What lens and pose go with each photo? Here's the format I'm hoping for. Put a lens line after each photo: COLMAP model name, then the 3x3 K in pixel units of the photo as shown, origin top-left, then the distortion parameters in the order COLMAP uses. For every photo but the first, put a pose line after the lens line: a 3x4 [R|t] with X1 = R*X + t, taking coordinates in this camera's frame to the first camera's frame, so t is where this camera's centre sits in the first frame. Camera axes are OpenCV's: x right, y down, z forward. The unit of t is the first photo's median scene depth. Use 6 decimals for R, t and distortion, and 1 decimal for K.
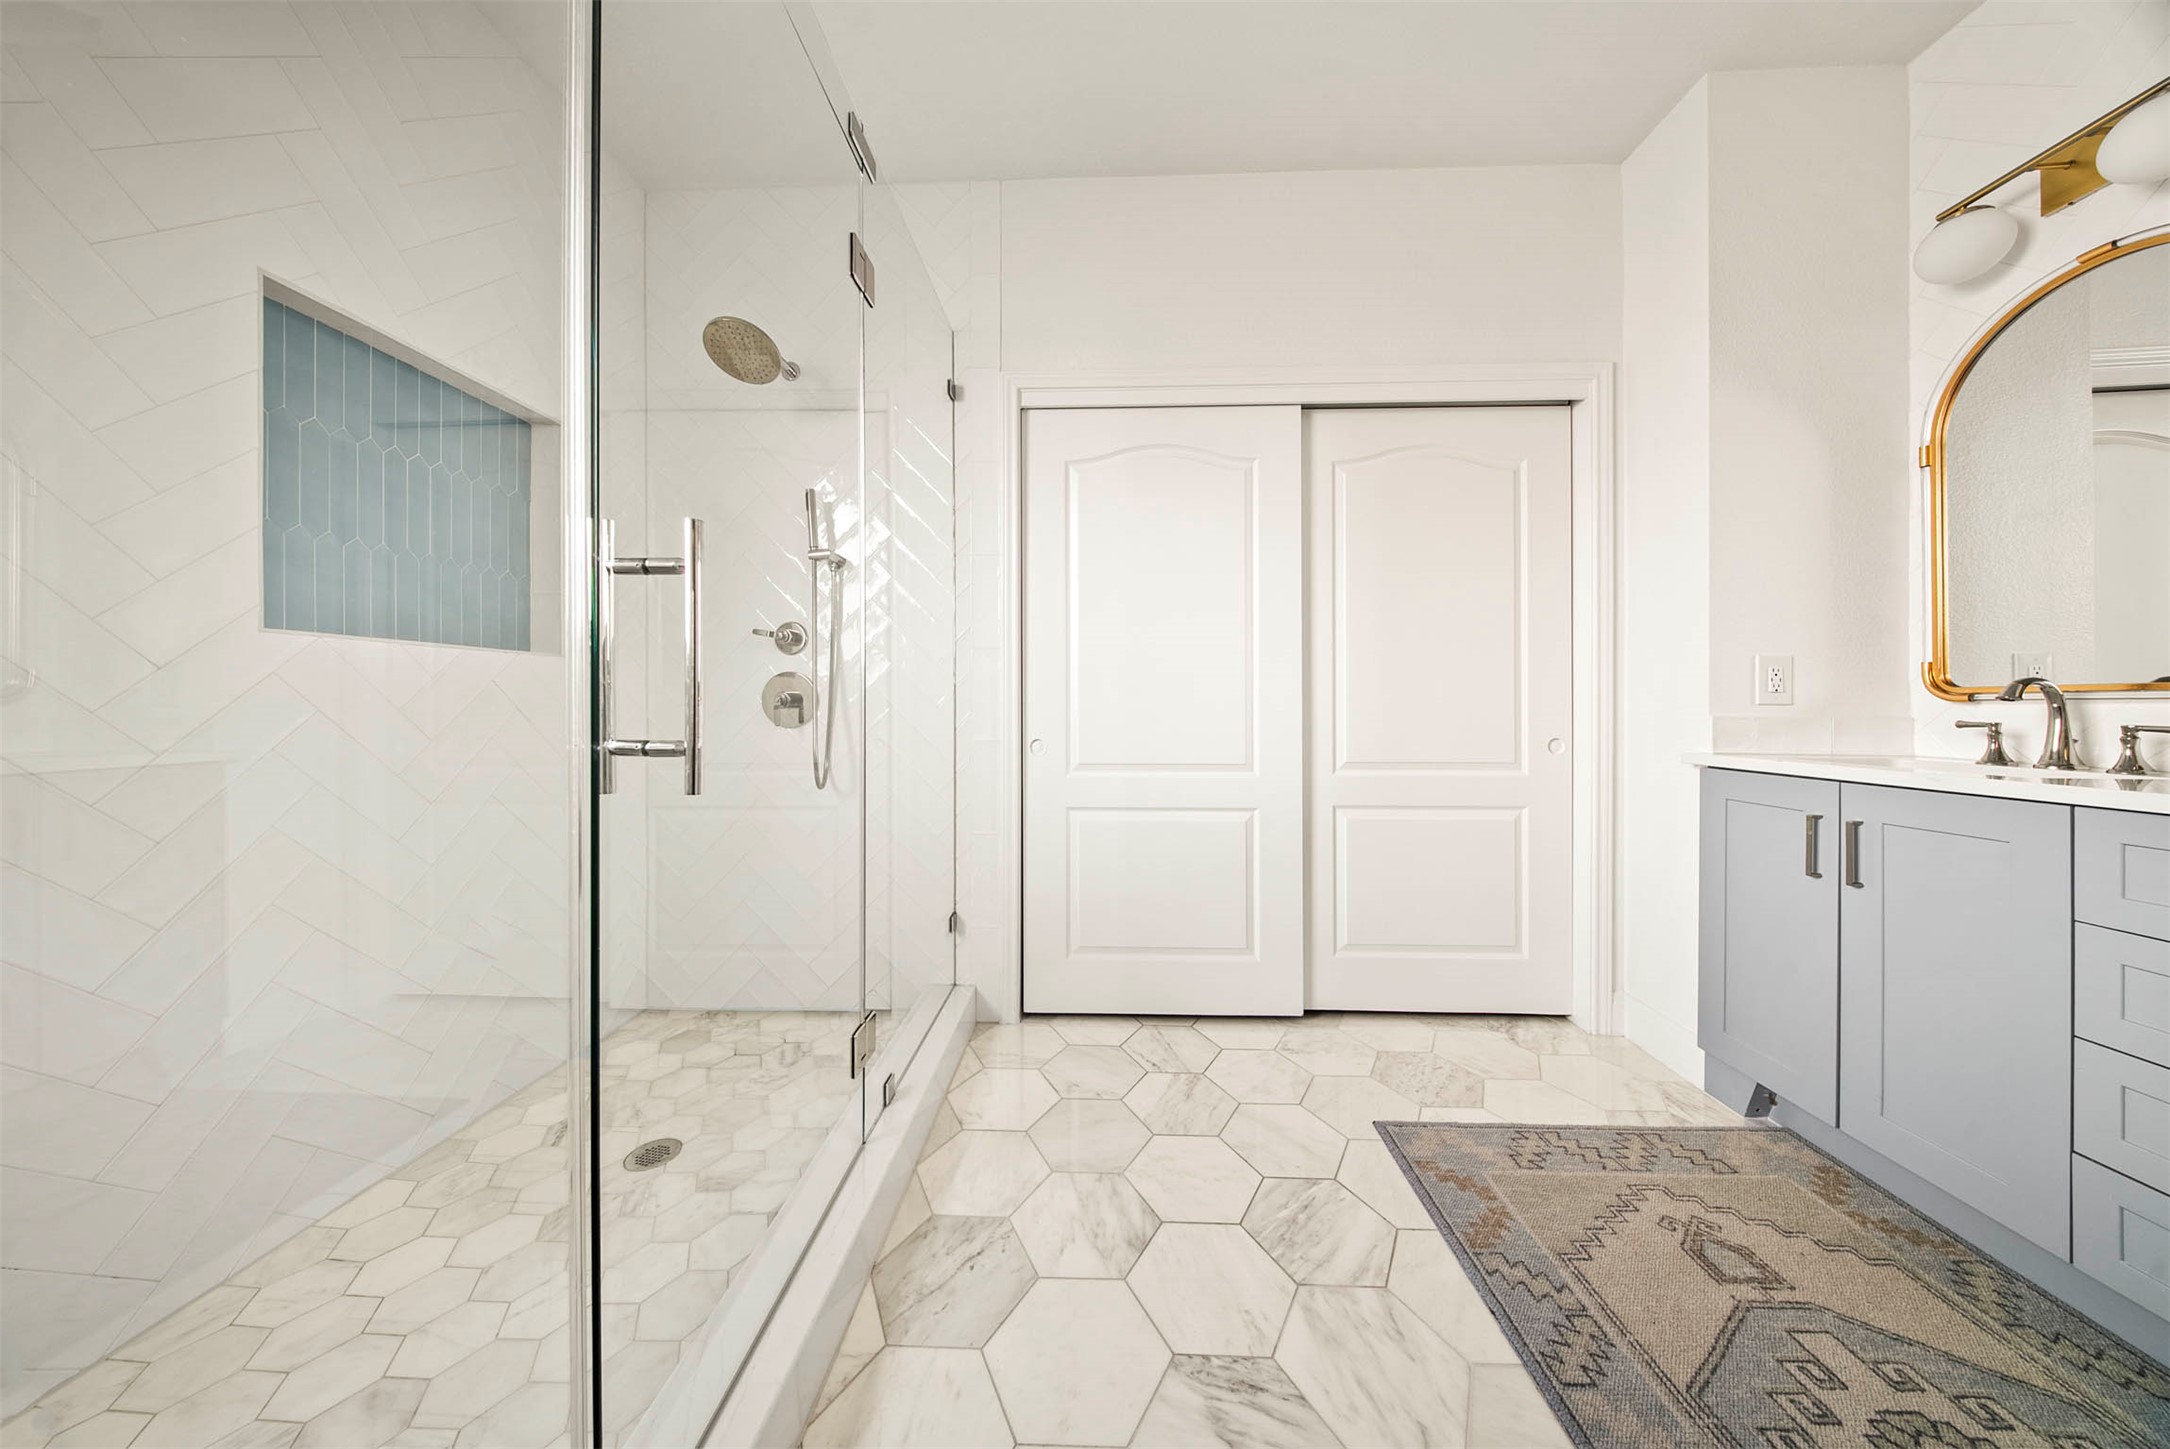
lens RADIAL K [[655.3, 0, 1100.3], [0, 655.3, 702.9], [0, 0, 1]] dist [0.000835, -0.002175]
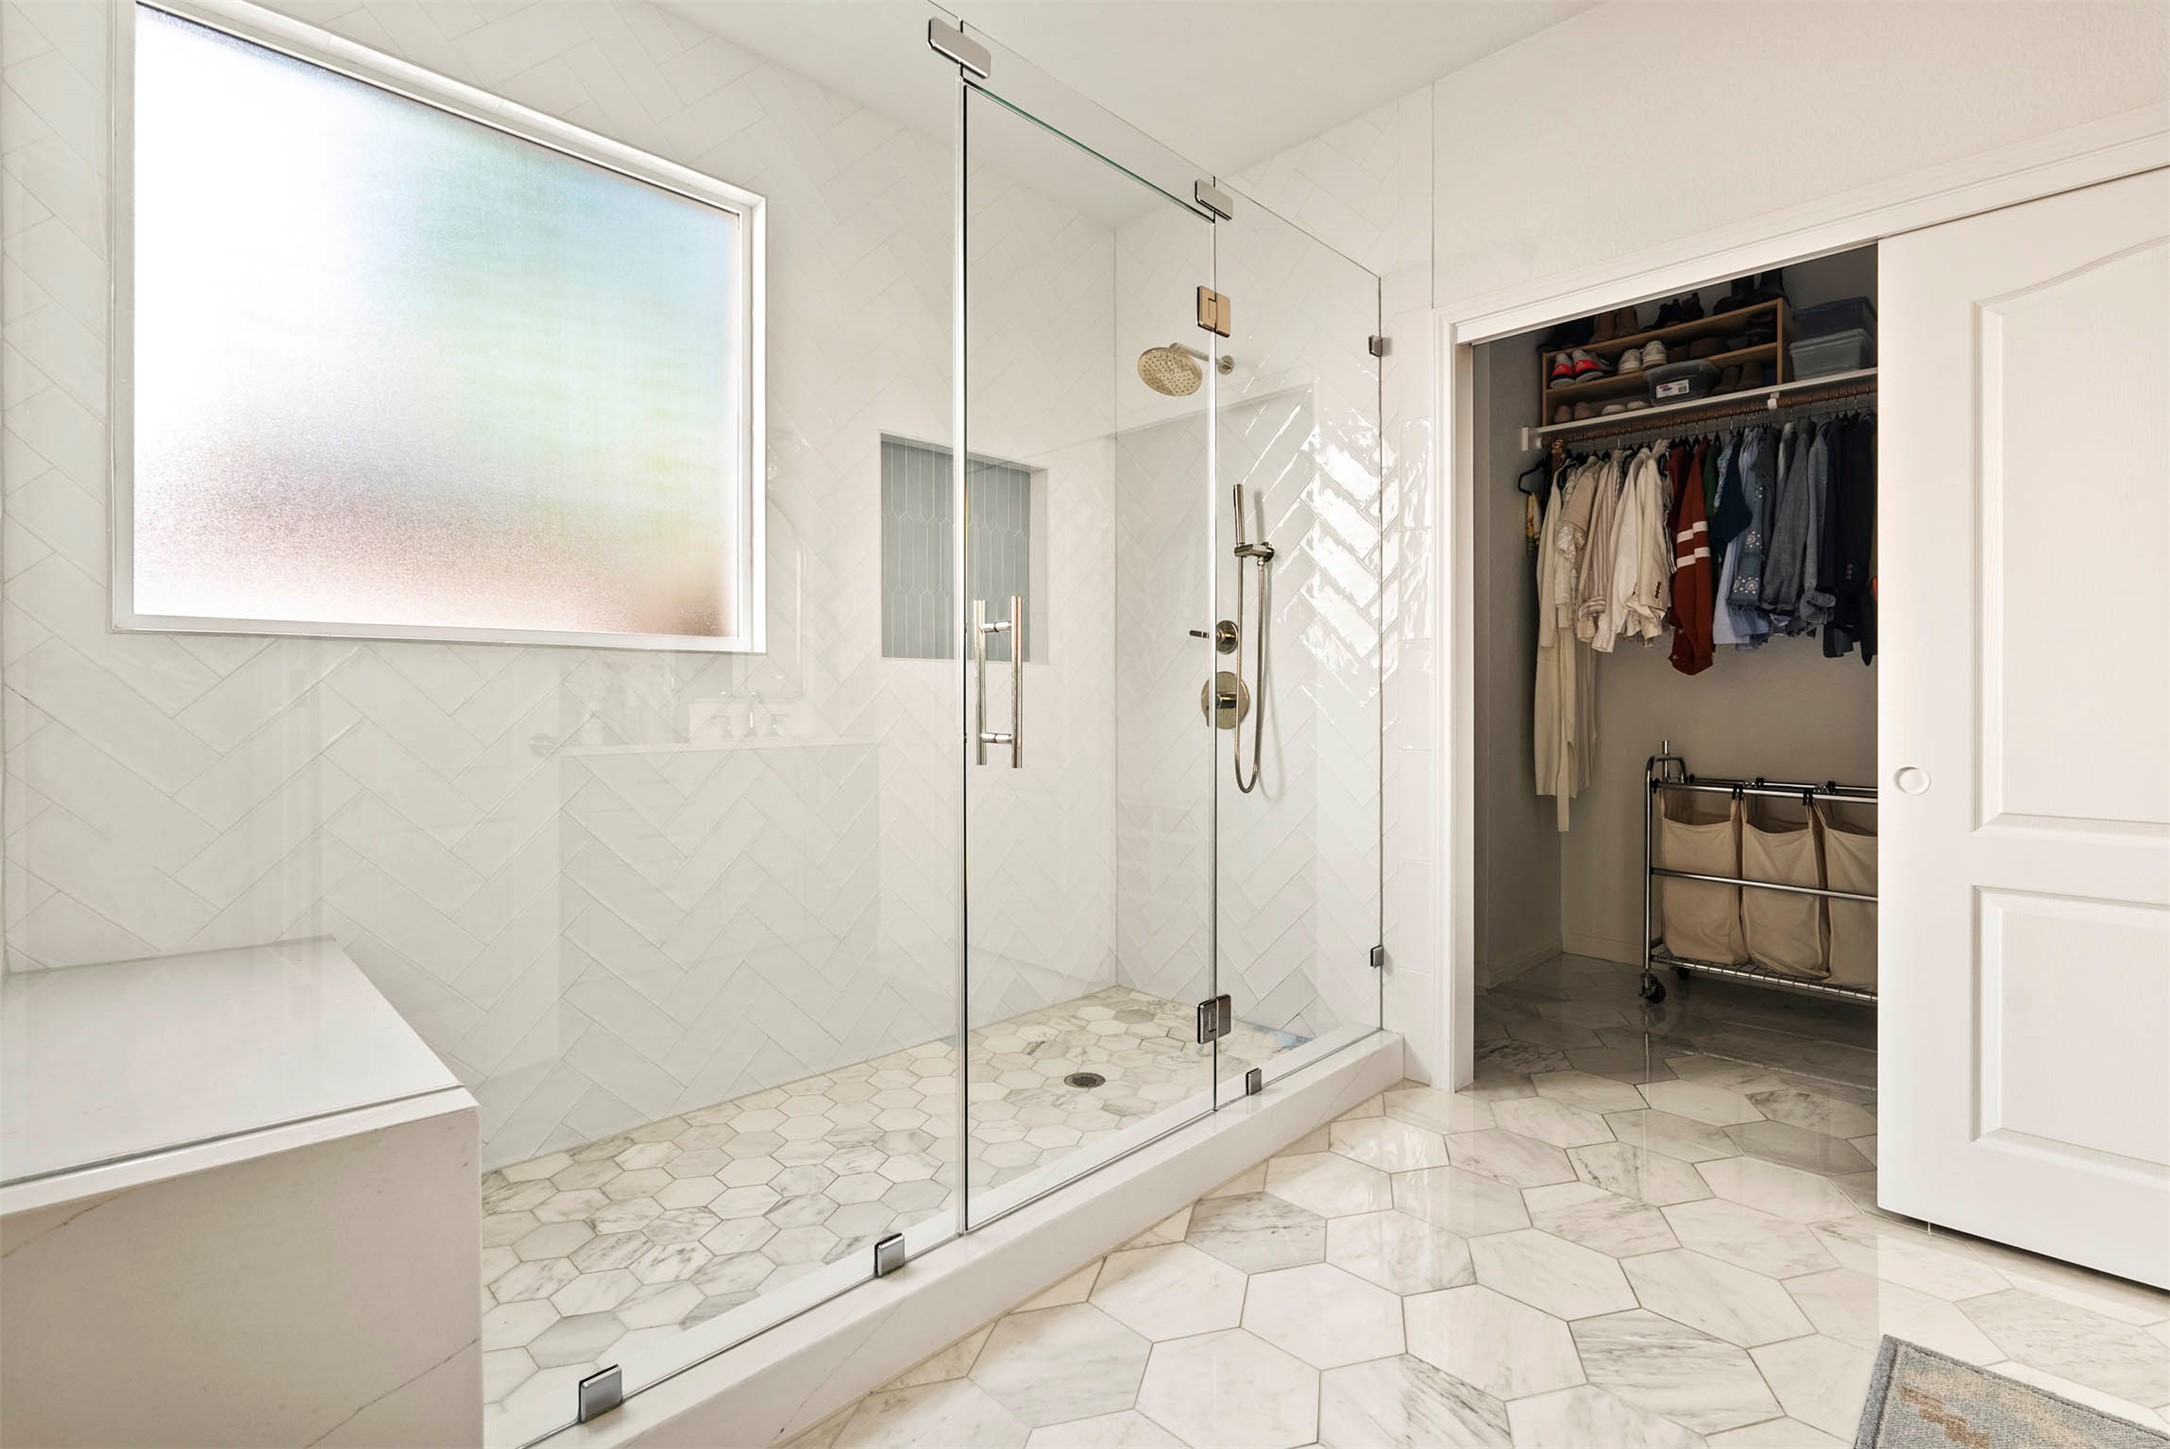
lens RADIAL K [[997.5, 0, 1094.8], [0, 997.5, 695.7], [0, 0, 1]] dist [-0.003578, -0.000306]
pose [[0.732821, -0.000006, -0.680422, 0.587212], [0.000349, 1.000000, 0.000367, -0.017940], [0.680422, -0.000506, 0.732821, -0.335076]]
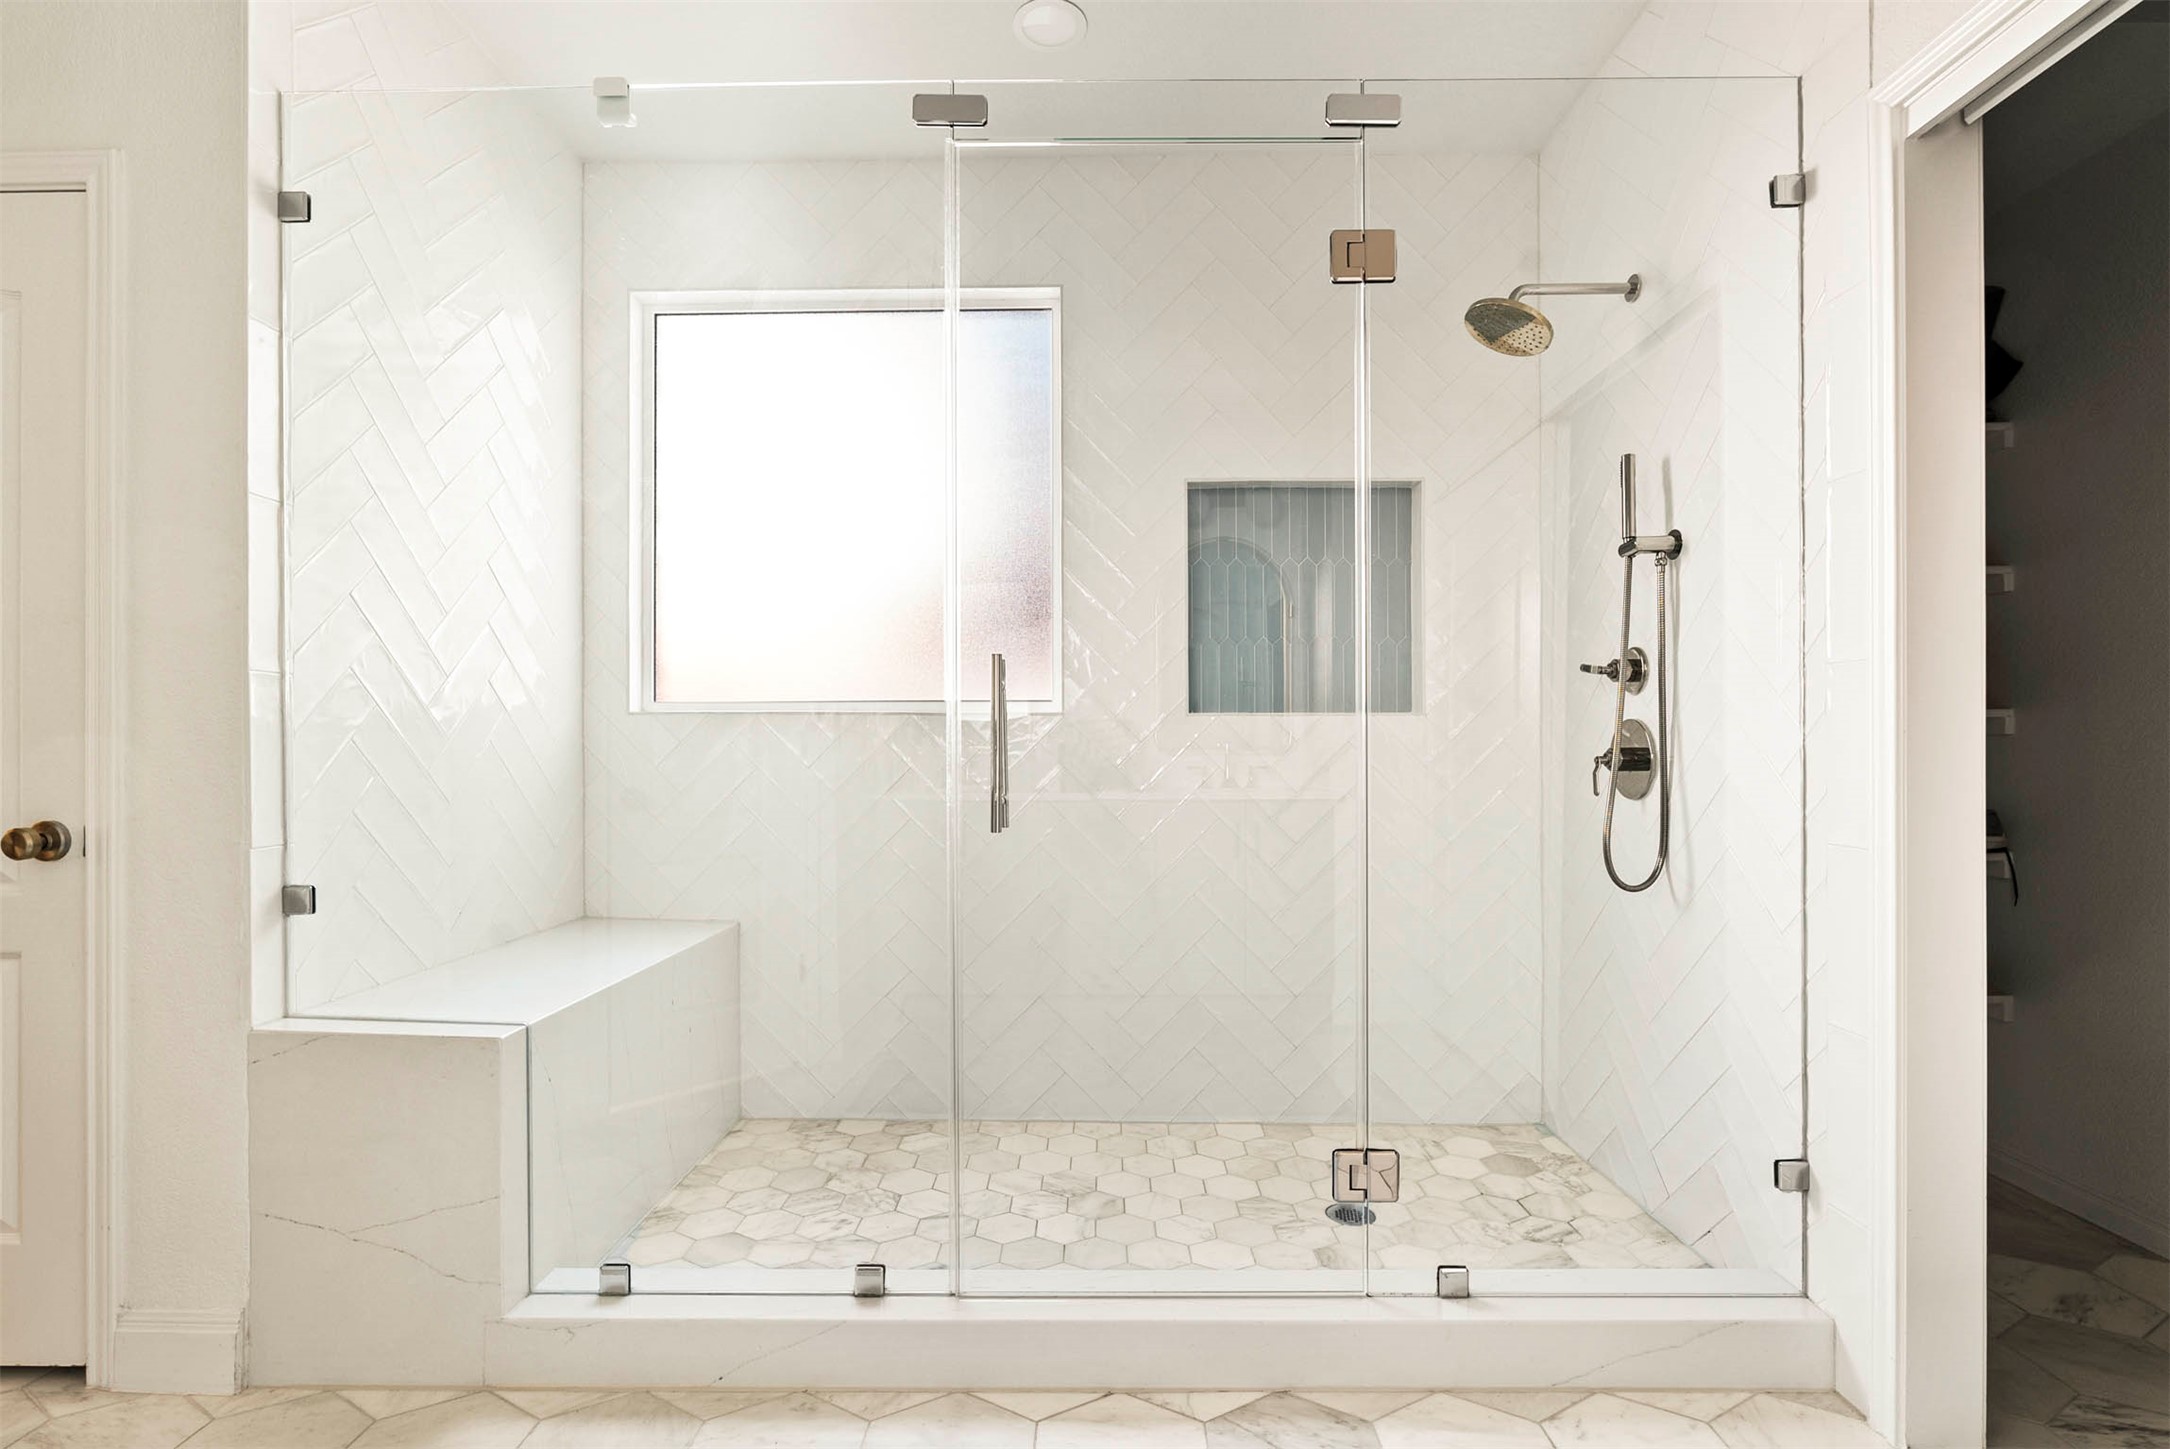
lens RADIAL K [[1007.8, 0, 1084.3], [0, 1007.8, 747.8], [0, 0, 1]] dist [-0.005982, 0.000476]
pose [[0.008062, 0.001963, -0.999966, 0.872646], [0.004266, 0.999989, 0.001997, -0.032003], [0.999958, -0.004282, 0.008054, 0.594151]]
